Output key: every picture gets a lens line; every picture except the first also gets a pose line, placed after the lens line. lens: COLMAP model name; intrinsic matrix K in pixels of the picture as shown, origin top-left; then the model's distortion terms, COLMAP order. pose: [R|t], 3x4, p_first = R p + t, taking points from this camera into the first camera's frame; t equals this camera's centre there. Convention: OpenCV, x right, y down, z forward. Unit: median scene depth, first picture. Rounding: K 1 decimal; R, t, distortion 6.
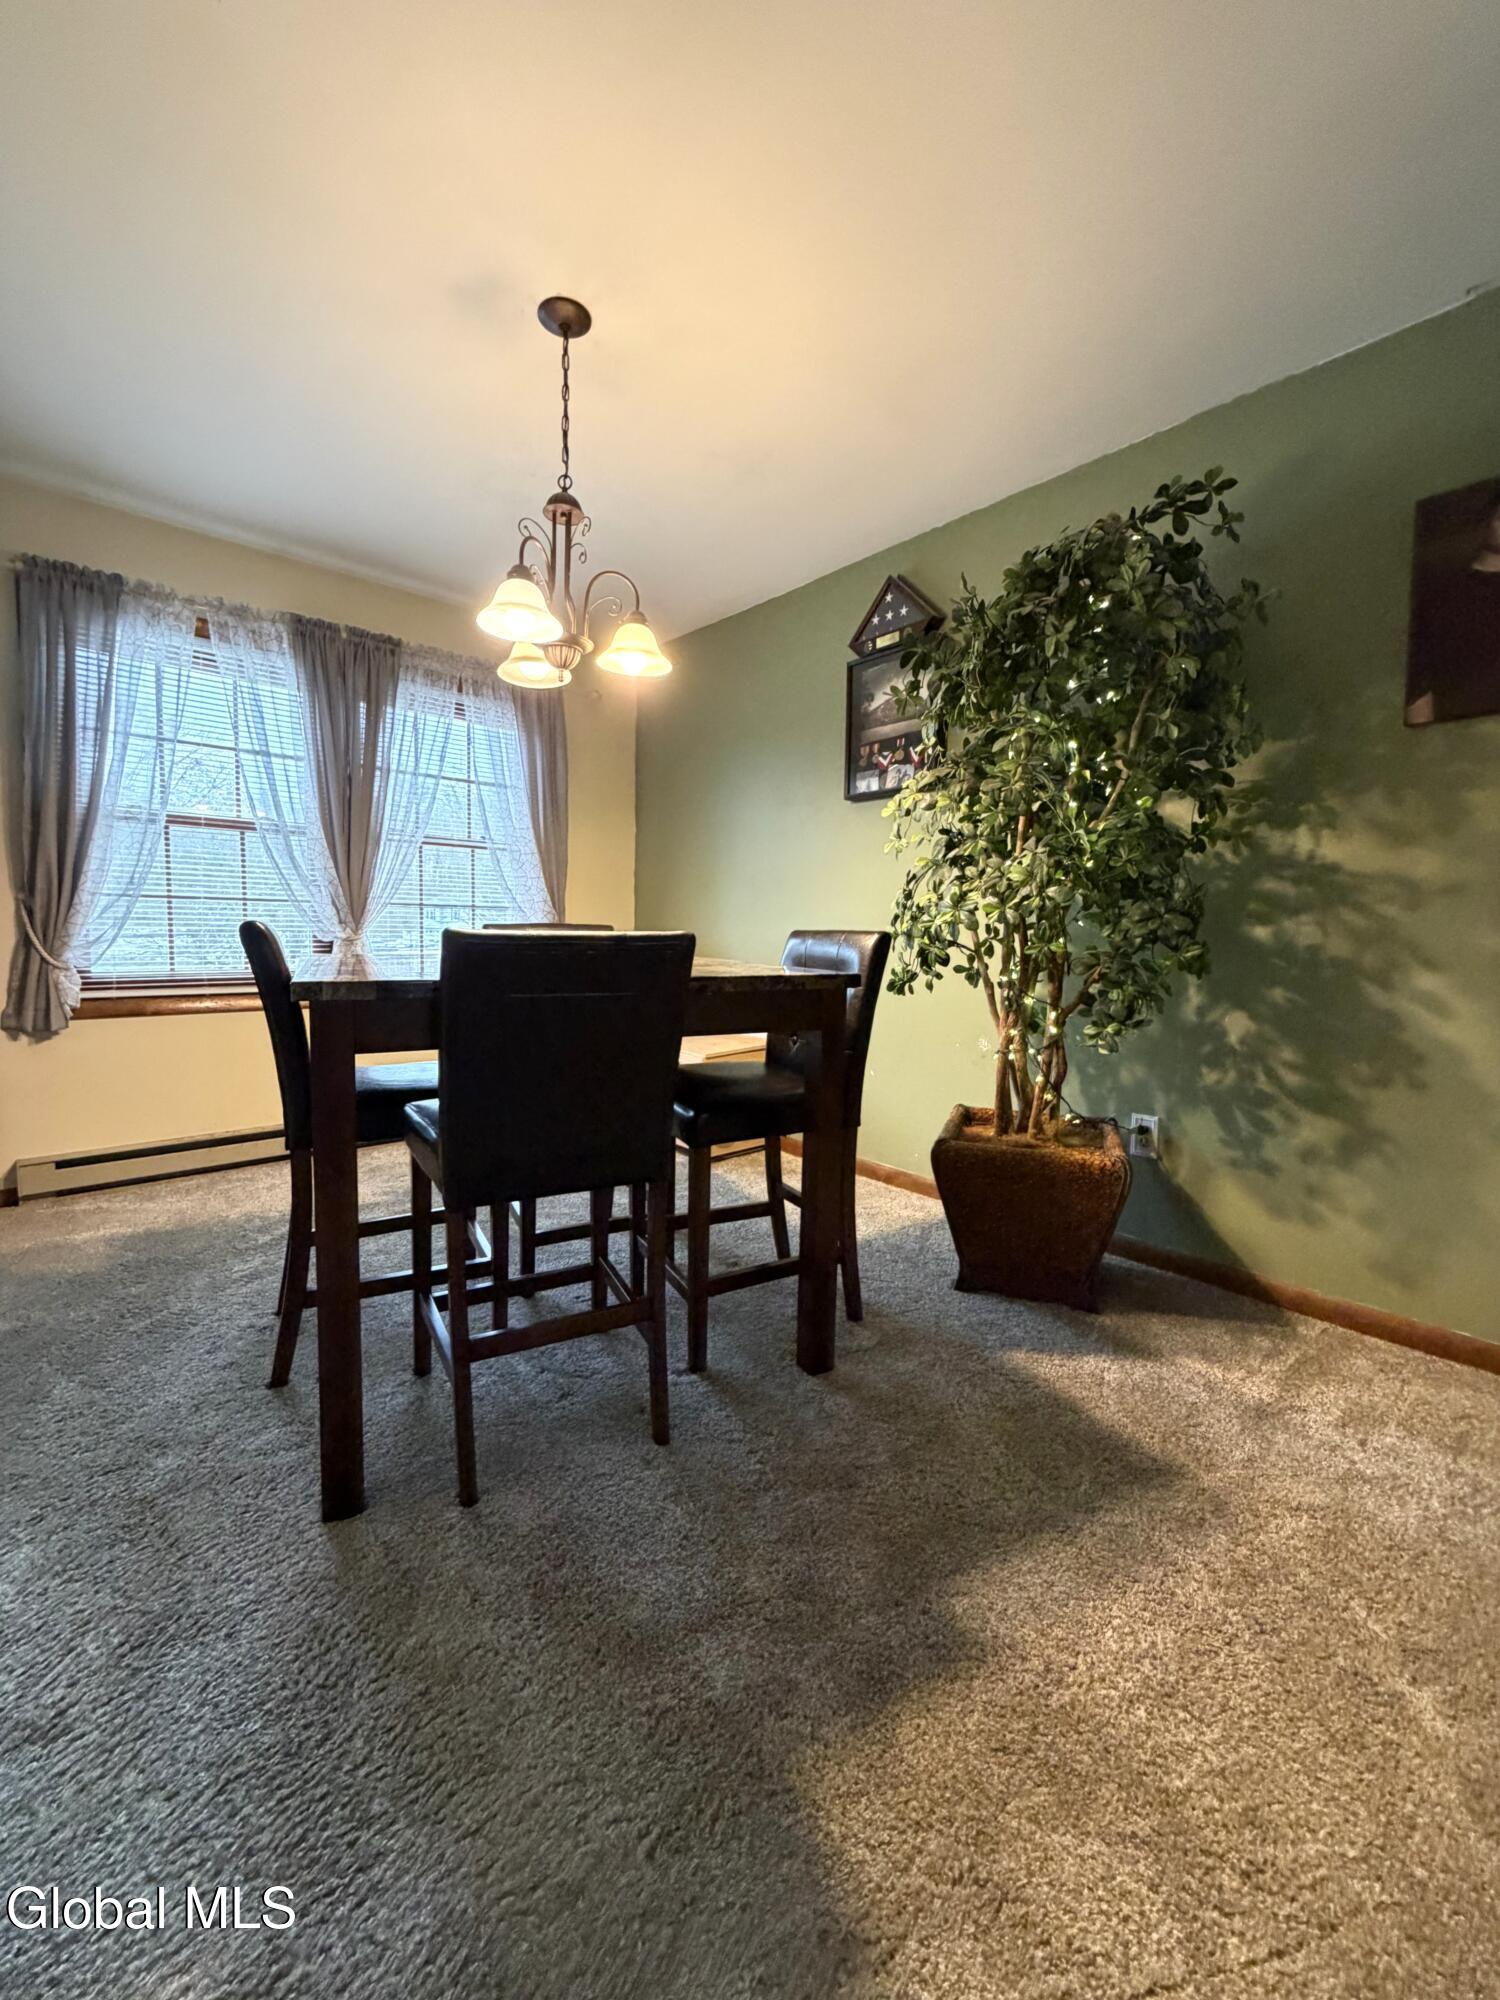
lens RADIAL K [[911.2, 0, 750.0], [0, 911.2, 1000.0], [0, 0, 1]] dist [0.001582, -0.000062]
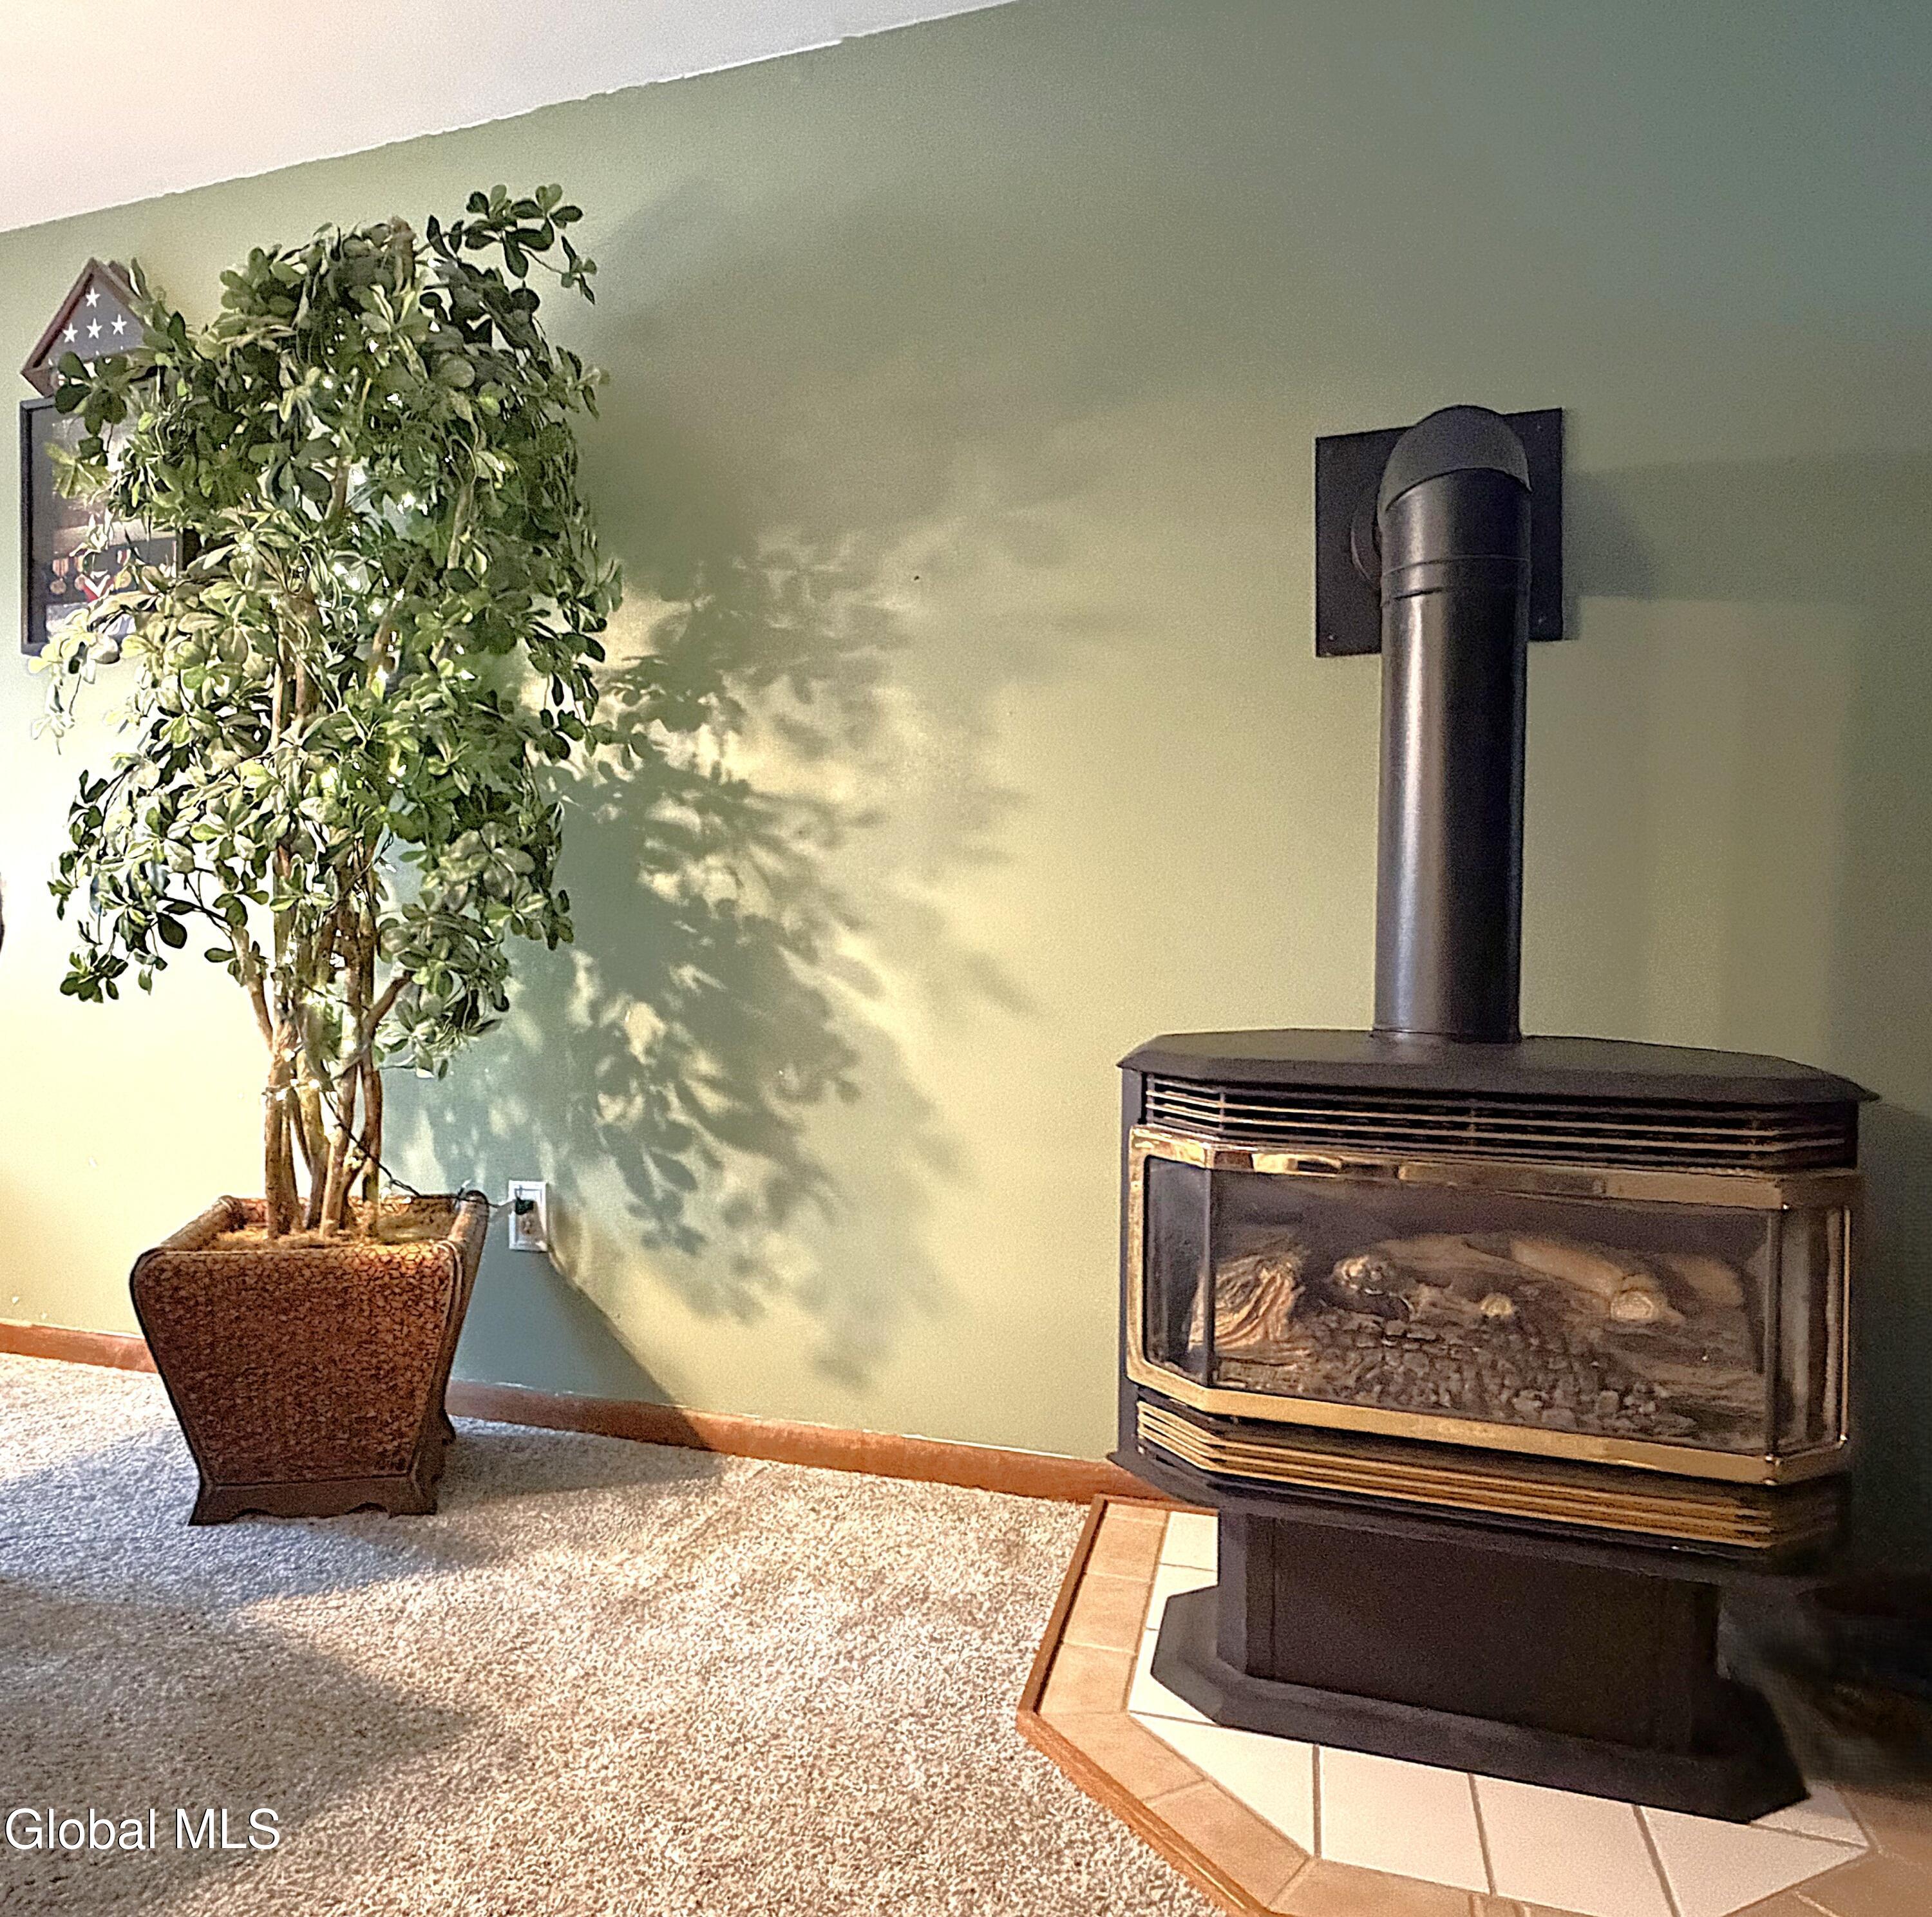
lens RADIAL K [[1601.5, 0, 966.0], [0, 1601.5, 958.5], [0, 0, 1]] dist [-0.001159, 0.003738]
pose [[0.865286, -0.008547, 0.501205, 0.170361], [0.044056, 0.997282, -0.059052, 0.060867], [-0.499338, 0.073178, 0.863311, -0.117731]]
